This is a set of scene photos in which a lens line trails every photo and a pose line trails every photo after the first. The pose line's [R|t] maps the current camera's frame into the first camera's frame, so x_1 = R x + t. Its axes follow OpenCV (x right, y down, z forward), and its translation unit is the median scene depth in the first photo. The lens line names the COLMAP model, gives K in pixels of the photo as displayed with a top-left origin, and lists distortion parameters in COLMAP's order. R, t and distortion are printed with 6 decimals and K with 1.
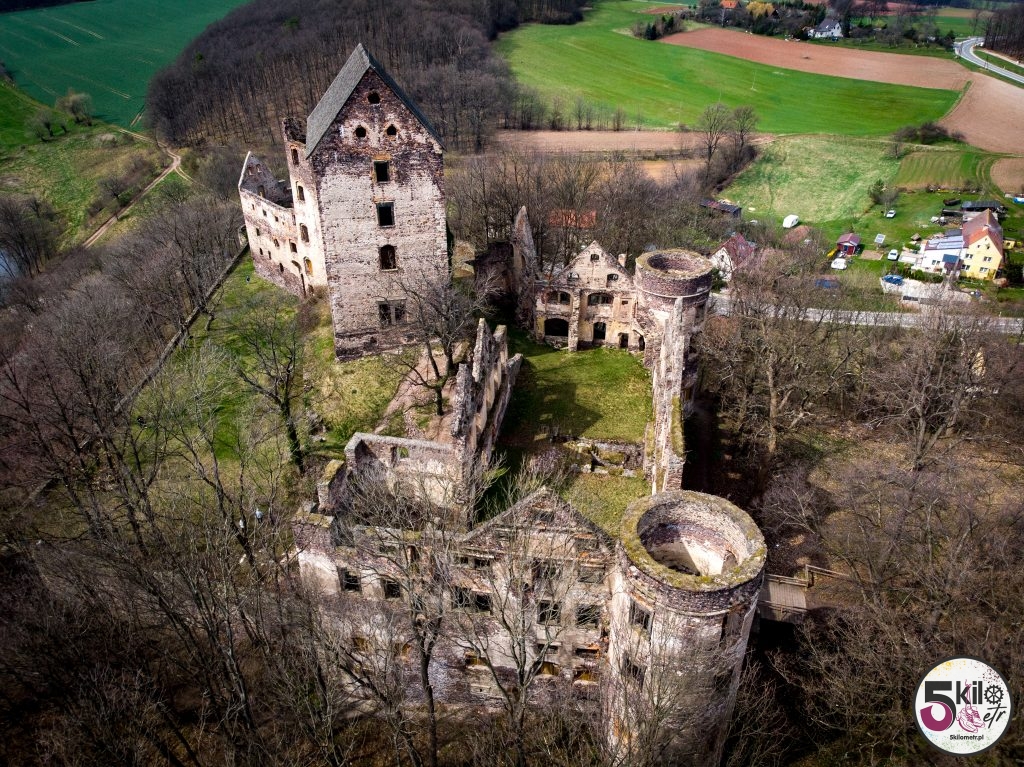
lens RADIAL K [[748.0, 0, 505.1], [0, 748.0, 380.6], [0, 0, 1]] dist [0.005172, 0.008515]
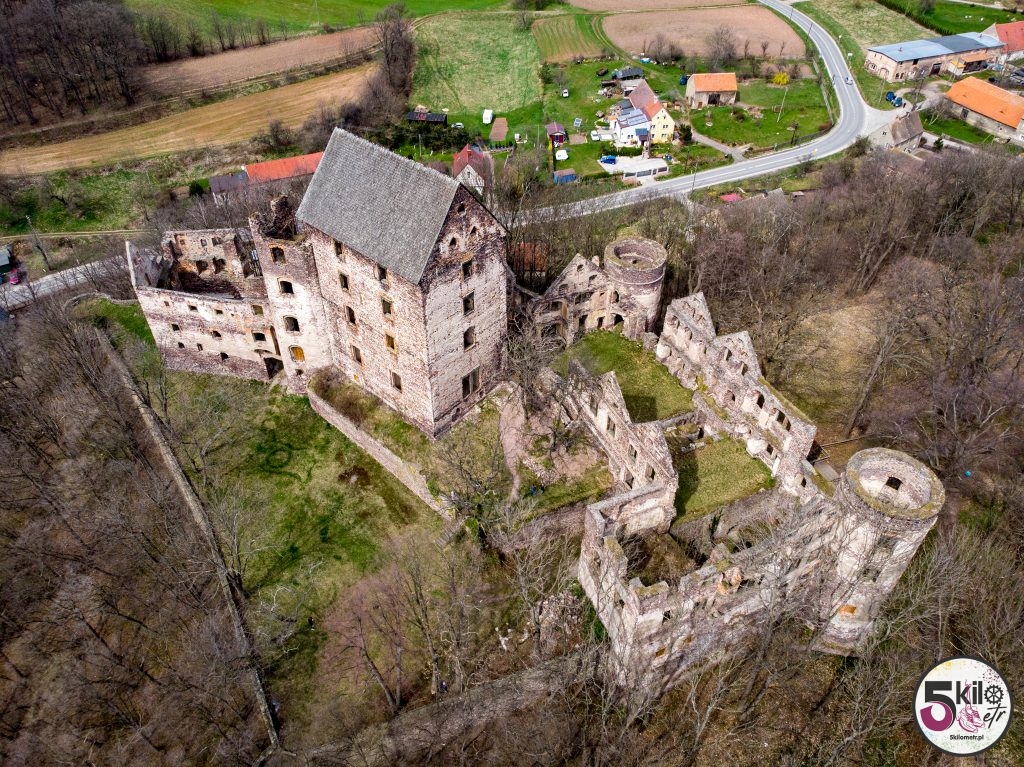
lens RADIAL K [[748.0, 0, 508.5], [0, 748.0, 381.1], [0, 0, 1]] dist [0.005172, 0.008515]
pose [[0.820032, -0.374038, 0.433178, -0.606341], [0.286642, 0.923529, 0.254815, -0.369688], [-0.495363, -0.084789, 0.864538, 0.044152]]
